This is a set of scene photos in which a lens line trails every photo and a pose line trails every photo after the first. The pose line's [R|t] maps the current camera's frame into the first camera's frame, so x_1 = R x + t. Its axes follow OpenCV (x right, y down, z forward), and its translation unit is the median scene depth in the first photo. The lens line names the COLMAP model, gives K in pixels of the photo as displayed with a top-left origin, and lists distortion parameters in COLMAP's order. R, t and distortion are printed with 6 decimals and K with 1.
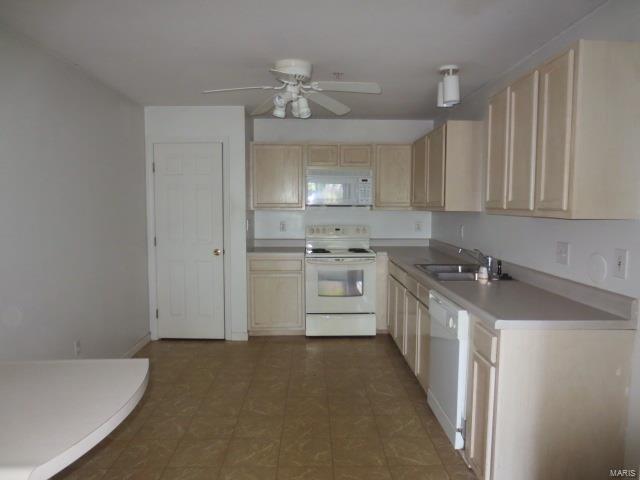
lens RADIAL K [[456.5, 0, 320.0], [0, 456.5, 240.0], [0, 0, 1]] dist [-0.029387, 0.012632]
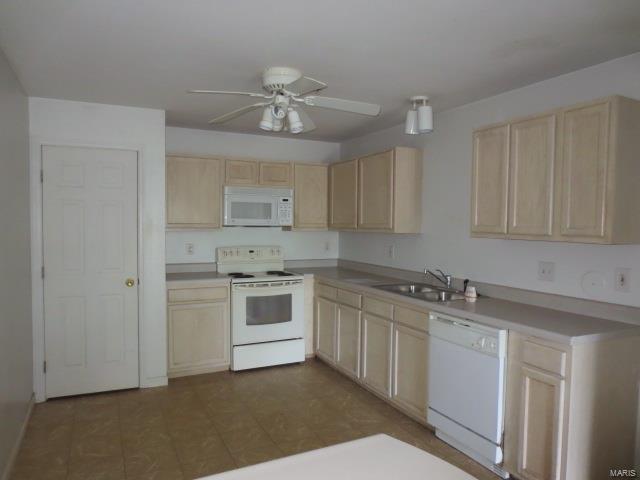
lens RADIAL K [[456.5, 0, 320.0], [0, 456.5, 240.0], [0, 0, 1]] dist [-0.029387, 0.012632]
pose [[0.905069, -0.009130, 0.425167, -0.258198], [0.024276, 0.999248, -0.030220, -0.016403], [-0.424571, 0.037672, 0.904610, 0.107047]]
